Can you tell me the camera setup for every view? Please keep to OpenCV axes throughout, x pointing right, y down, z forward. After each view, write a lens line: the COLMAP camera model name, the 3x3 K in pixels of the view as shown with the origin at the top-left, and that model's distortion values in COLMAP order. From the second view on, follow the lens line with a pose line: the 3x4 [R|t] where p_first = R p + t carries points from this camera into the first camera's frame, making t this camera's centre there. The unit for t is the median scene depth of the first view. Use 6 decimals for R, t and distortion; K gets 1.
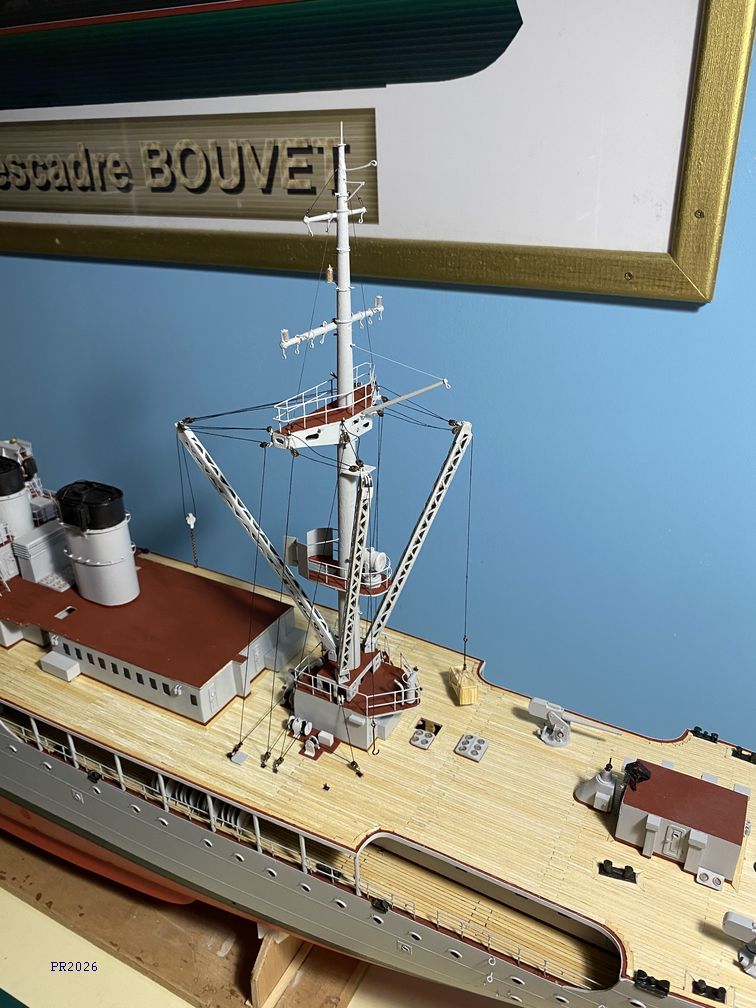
lens RADIAL K [[789.1, 0, 377.9], [0, 789.1, 488.9], [0, 0, 1]] dist [0.000817, -0.011506]
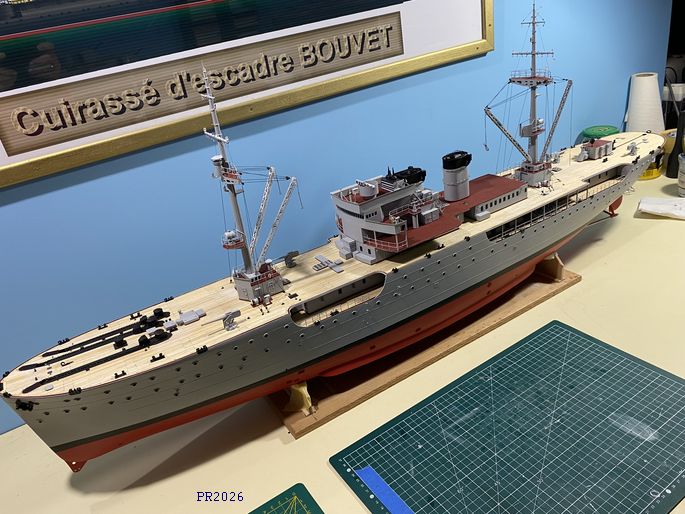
lens RADIAL K [[536.3, 0, 342.5], [0, 536.3, 257.0], [0, 0, 1]] dist [0.000817, -0.011506]
pose [[0.482731, -0.442538, 0.755732, -2.135056], [0.494786, 0.849830, 0.181590, -0.227271], [-0.722605, 0.286267, 0.629201, 0.261584]]
